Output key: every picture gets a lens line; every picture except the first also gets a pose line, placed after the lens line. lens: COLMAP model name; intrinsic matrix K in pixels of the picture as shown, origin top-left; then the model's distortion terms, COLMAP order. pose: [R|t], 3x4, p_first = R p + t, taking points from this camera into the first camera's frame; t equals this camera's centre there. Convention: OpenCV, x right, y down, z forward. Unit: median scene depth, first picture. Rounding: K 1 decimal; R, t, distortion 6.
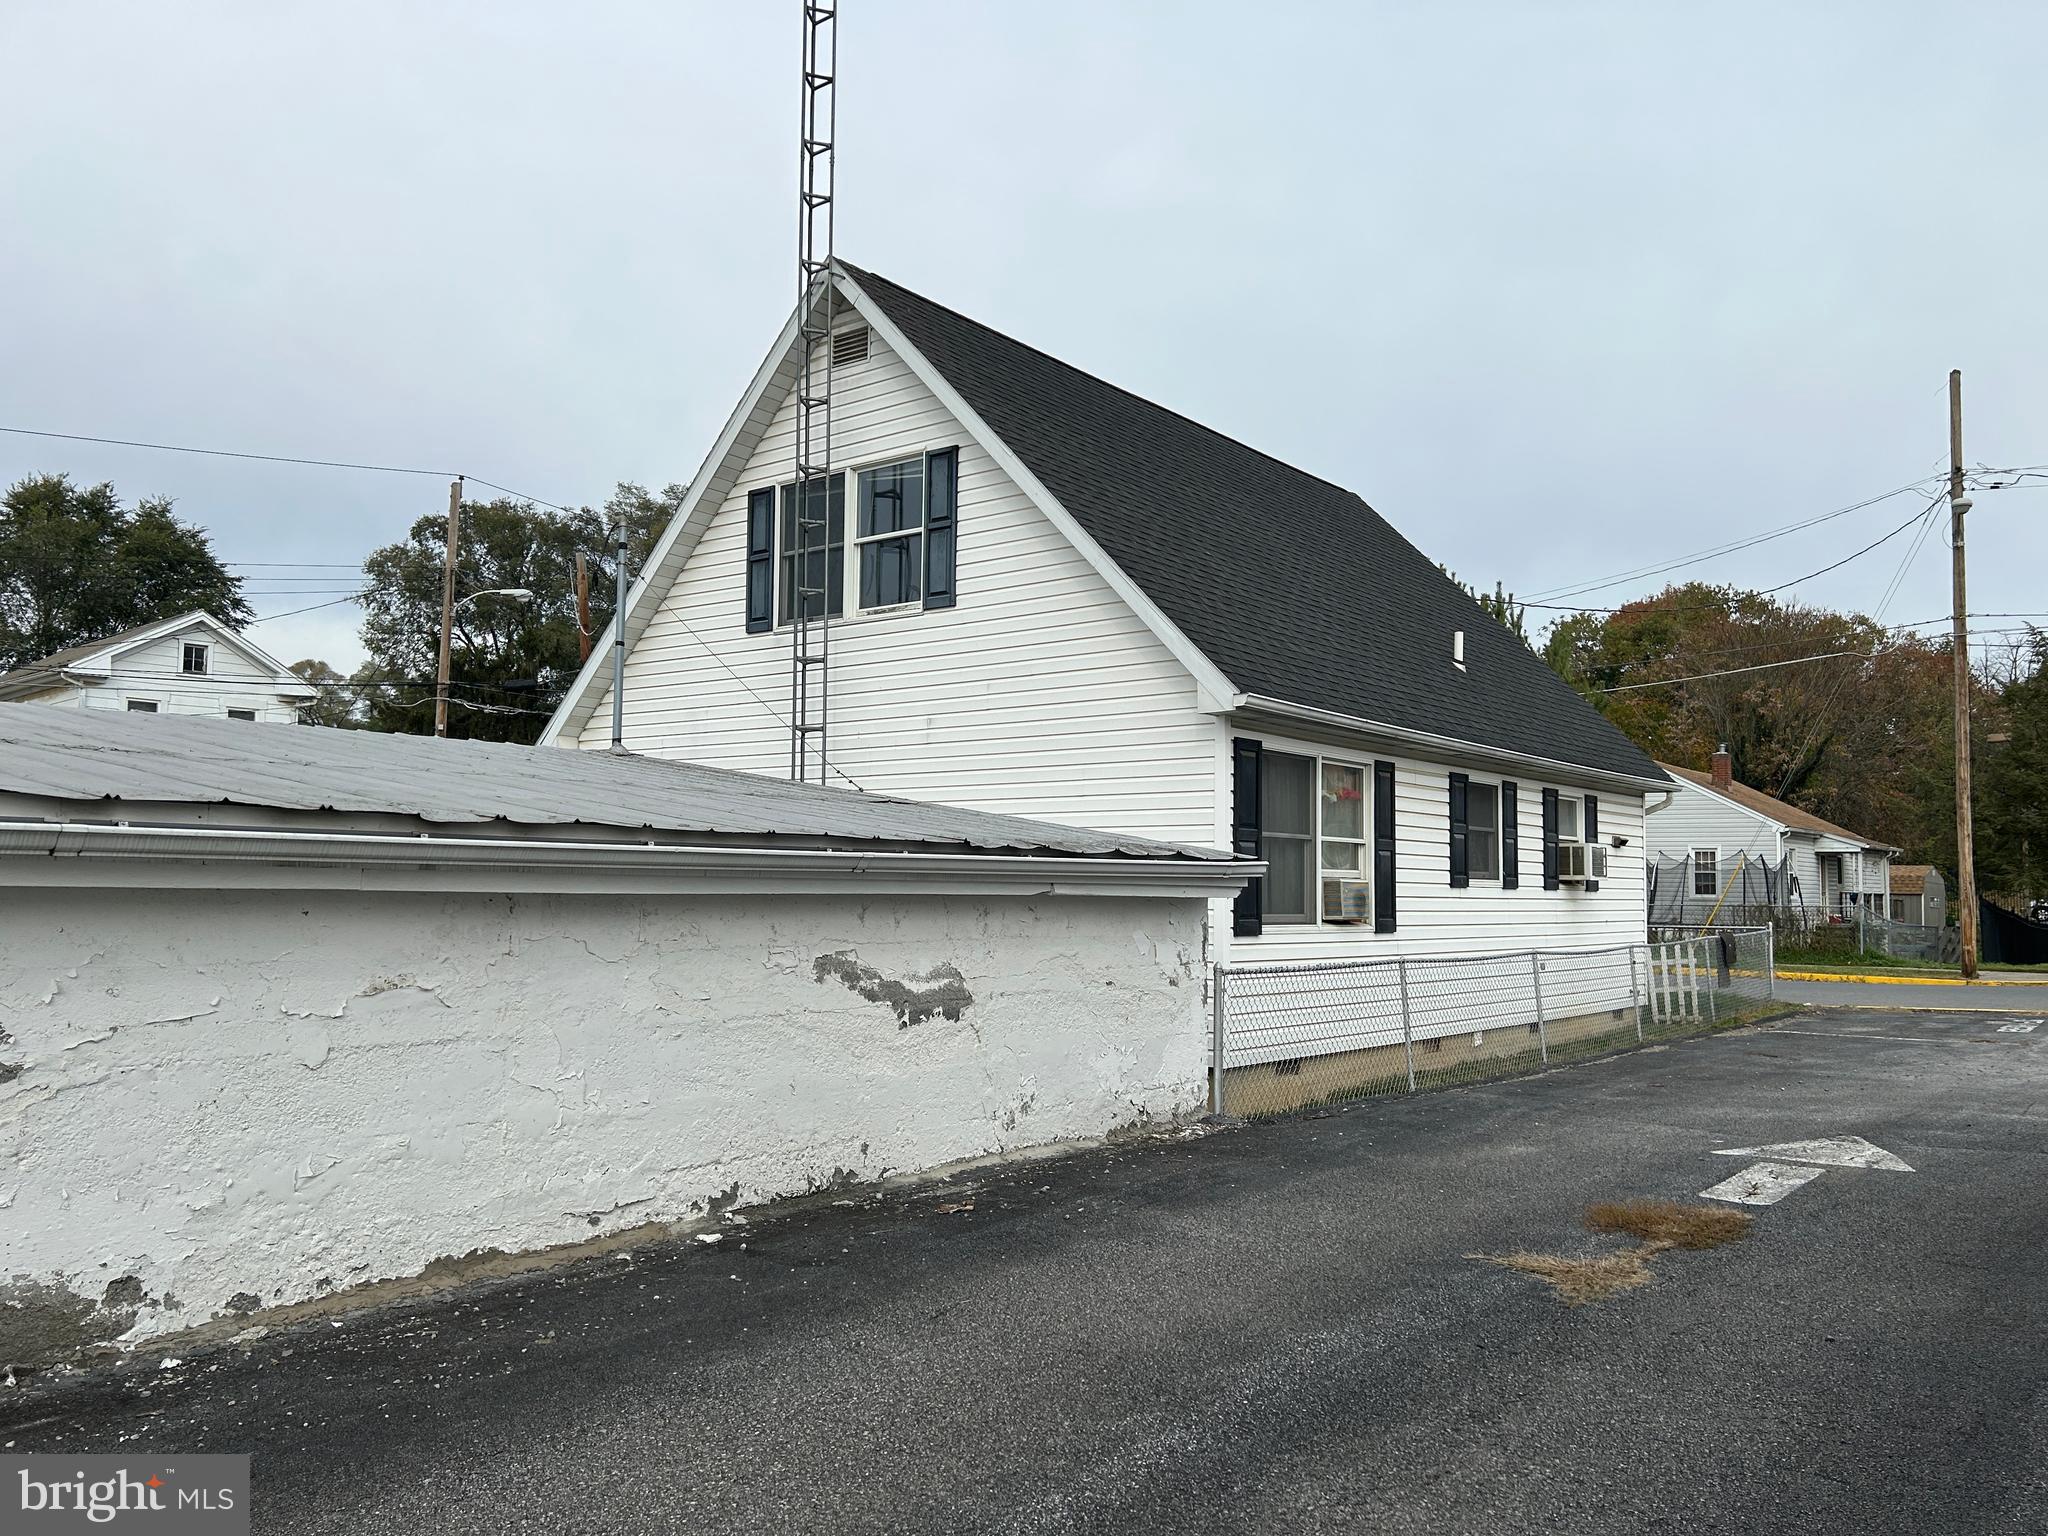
lens RADIAL K [[1547.6, 0, 1026.4], [0, 1547.6, 780.5], [0, 0, 1]] dist [0.022963, -0.001443]
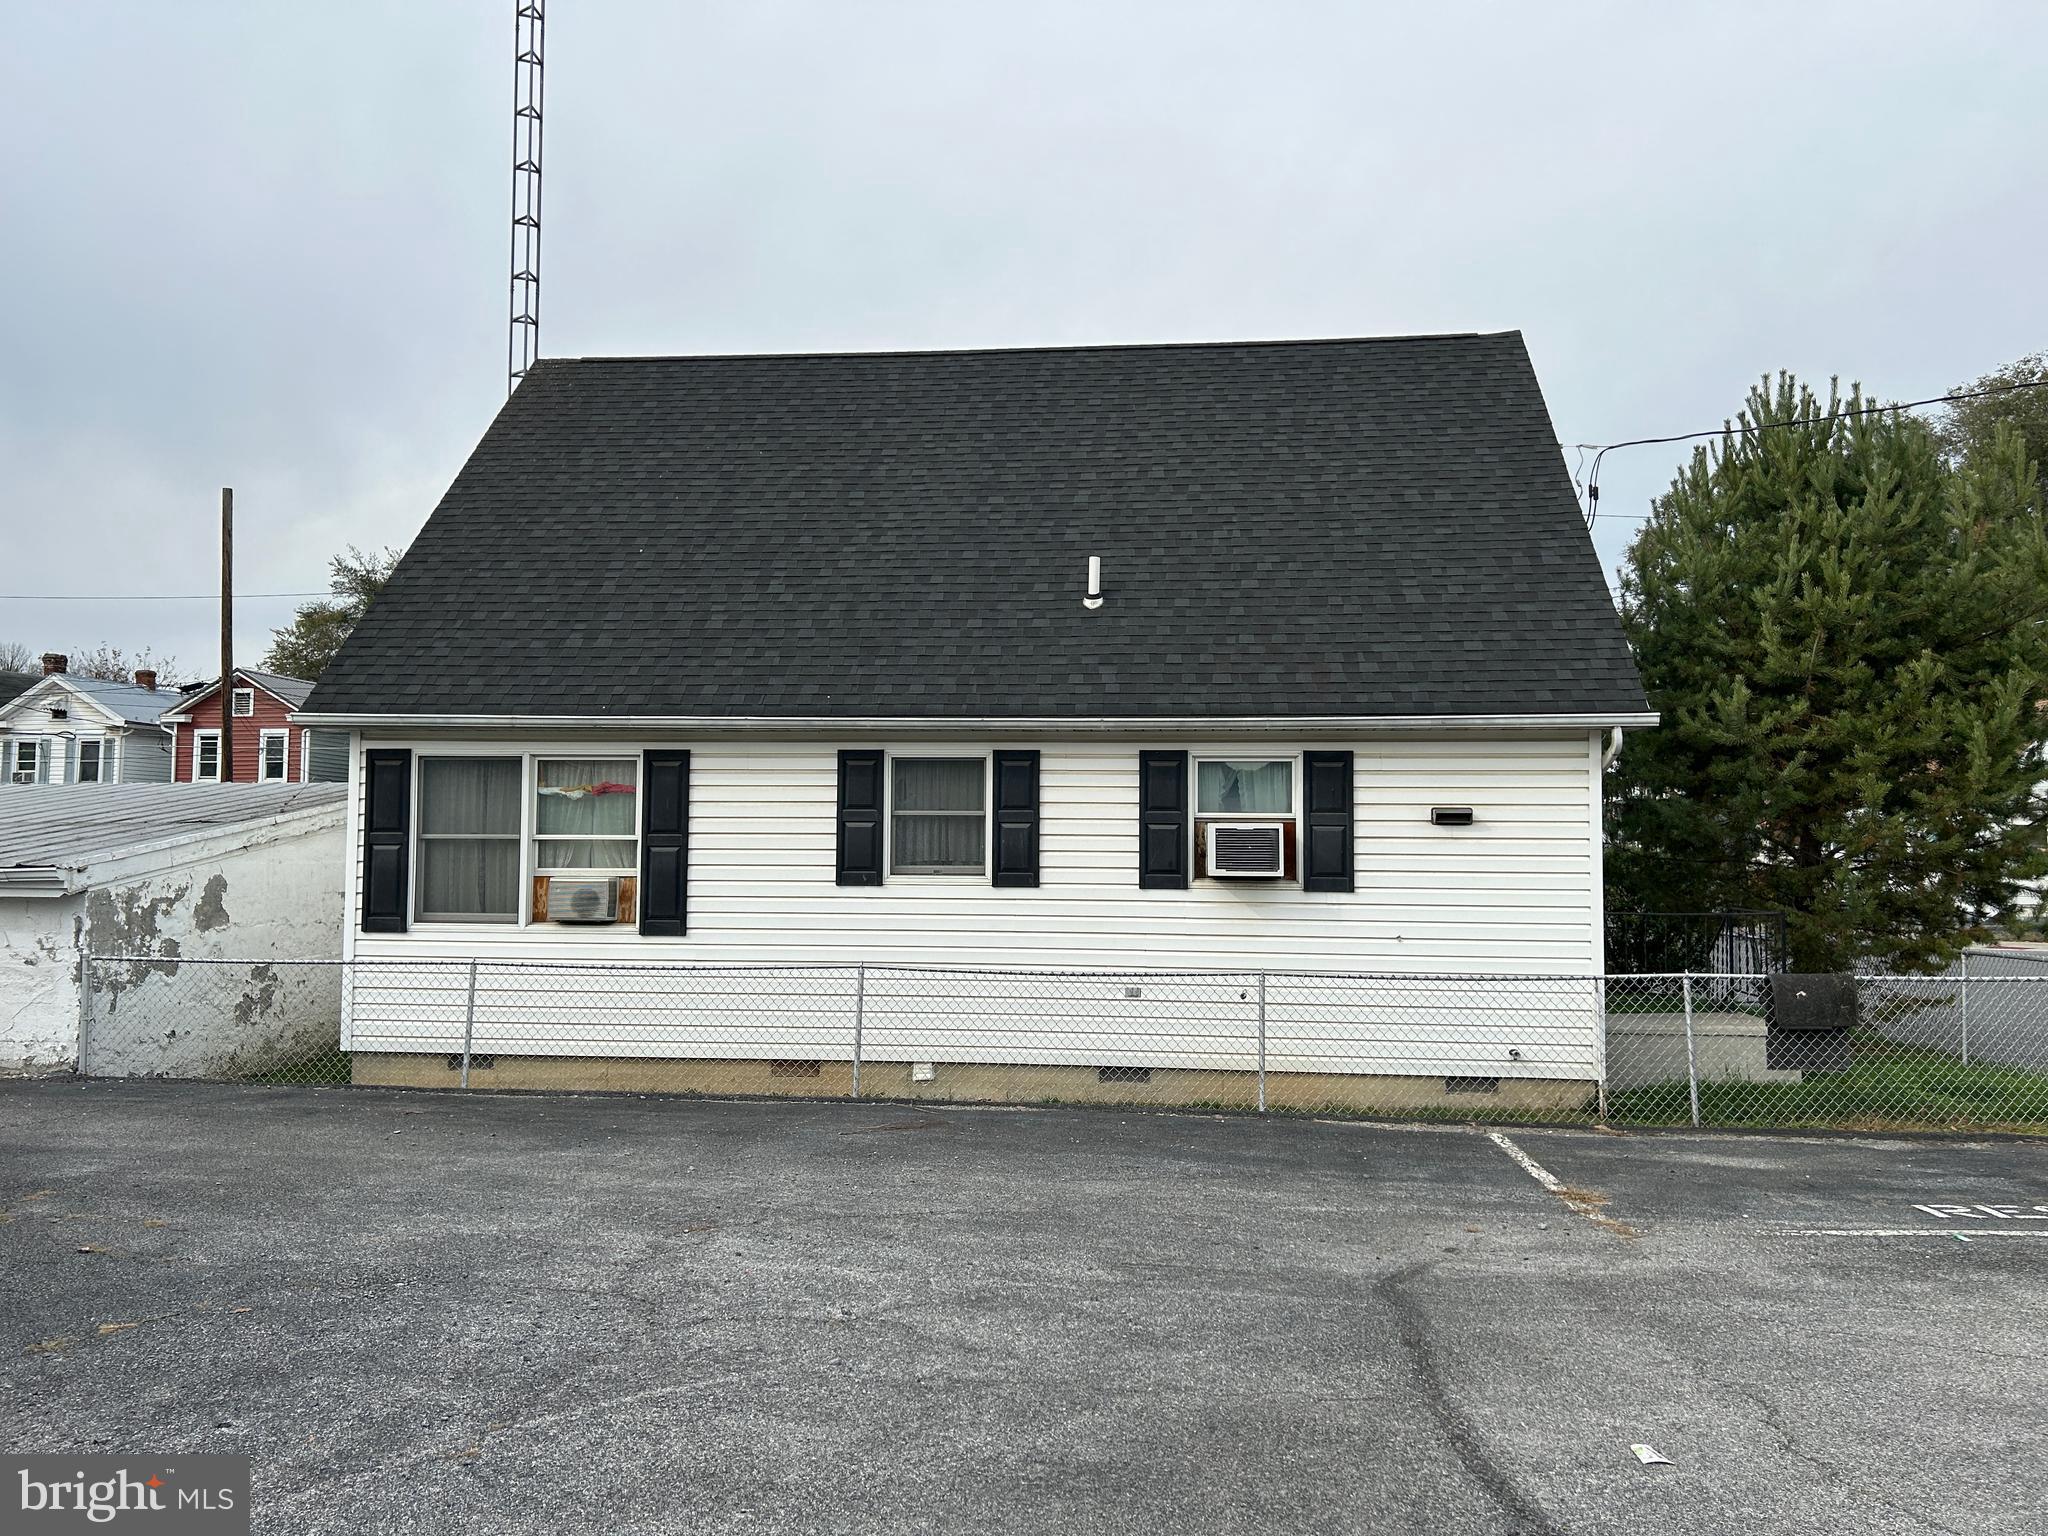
lens RADIAL K [[1547.6, 0, 1029.2], [0, 1547.6, 745.5], [0, 0, 1]] dist [0.022963, -0.001443]
pose [[0.549772, -0.054599, -0.833528, 1.119320], [0.058244, 0.997938, -0.026952, 0.022549], [0.833282, -0.033731, 0.551819, 0.665137]]
